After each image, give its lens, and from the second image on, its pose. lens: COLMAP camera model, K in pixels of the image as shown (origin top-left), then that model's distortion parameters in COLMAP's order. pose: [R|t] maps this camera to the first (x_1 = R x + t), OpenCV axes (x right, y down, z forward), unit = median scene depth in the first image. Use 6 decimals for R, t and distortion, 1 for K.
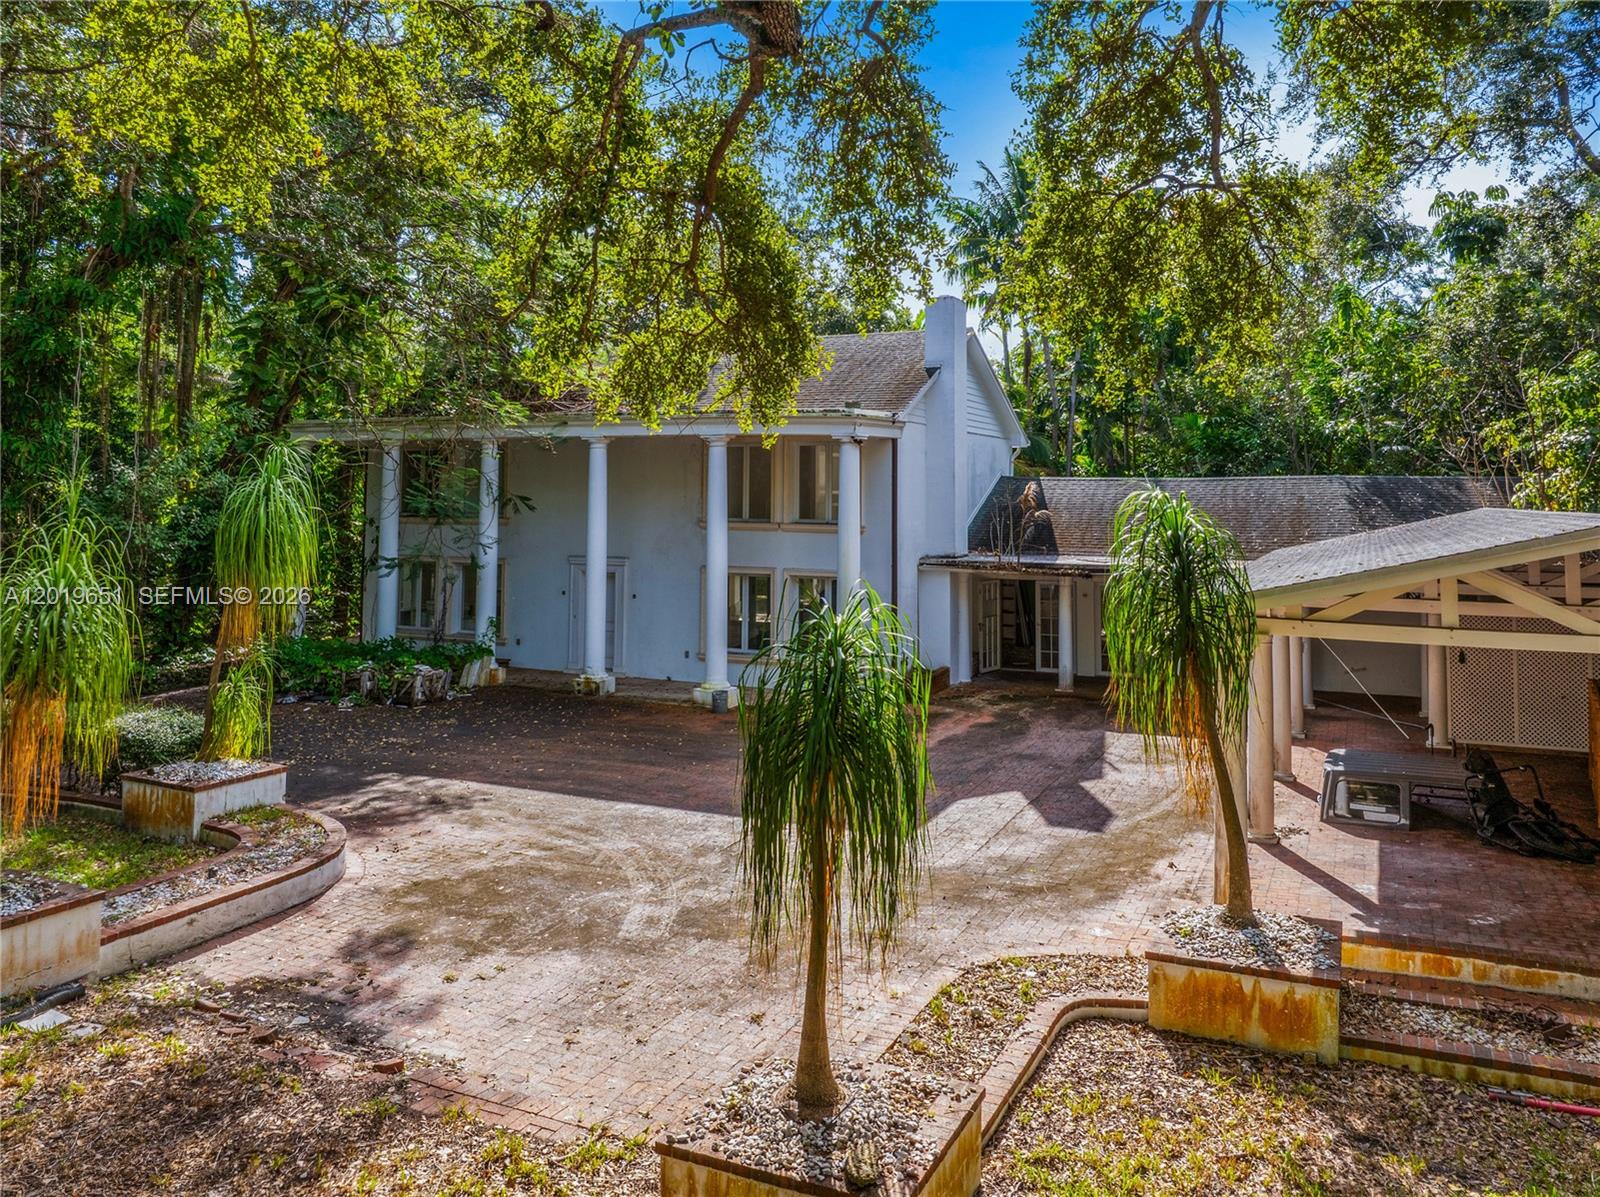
lens RADIAL K [[1172.1, 0, 798.6], [0, 1172.1, 452.7], [0, 0, 1]] dist [-0.012780, -0.007767]
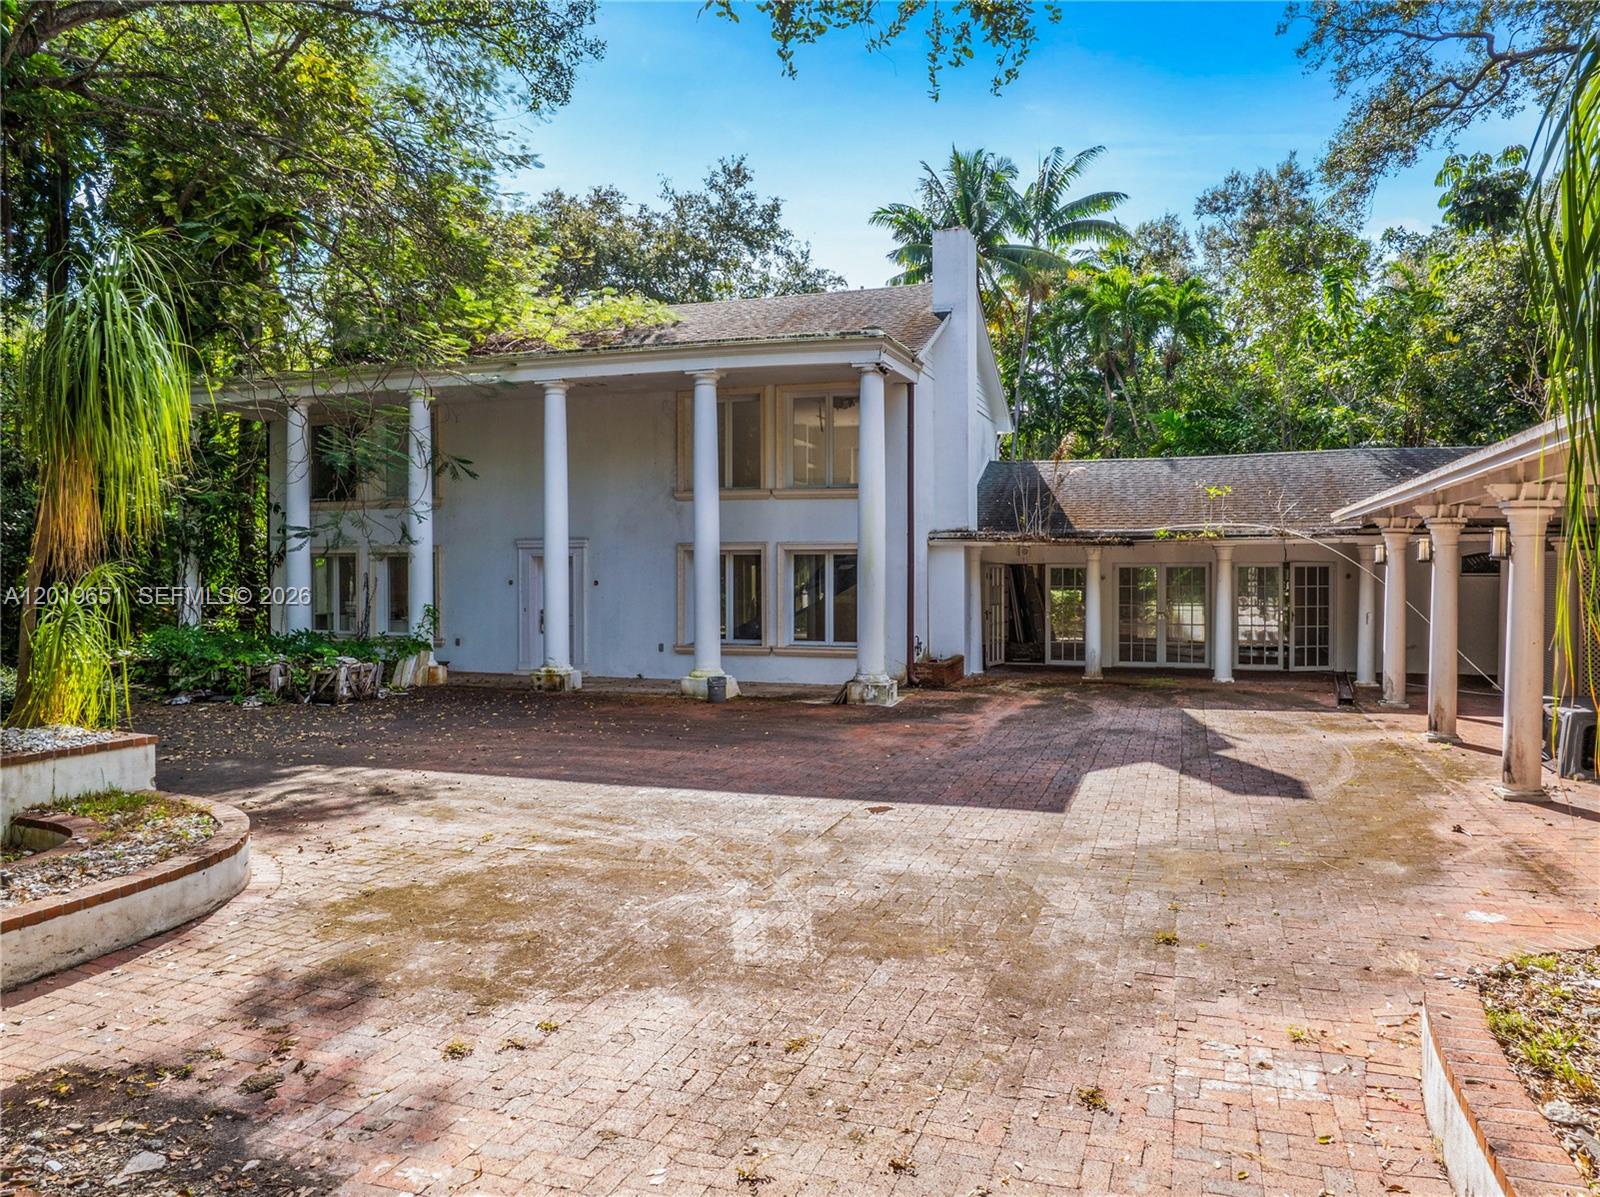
lens RADIAL K [[1120.7, 0, 808.6], [0, 1120.7, 597.8], [0, 0, 1]] dist [-0.058786, 0.030553]
pose [[0.995320, -0.014592, 0.095529, -0.117860], [0.007412, 0.997150, 0.075081, 0.135090], [-0.096352, -0.074022, 0.992591, 0.322947]]
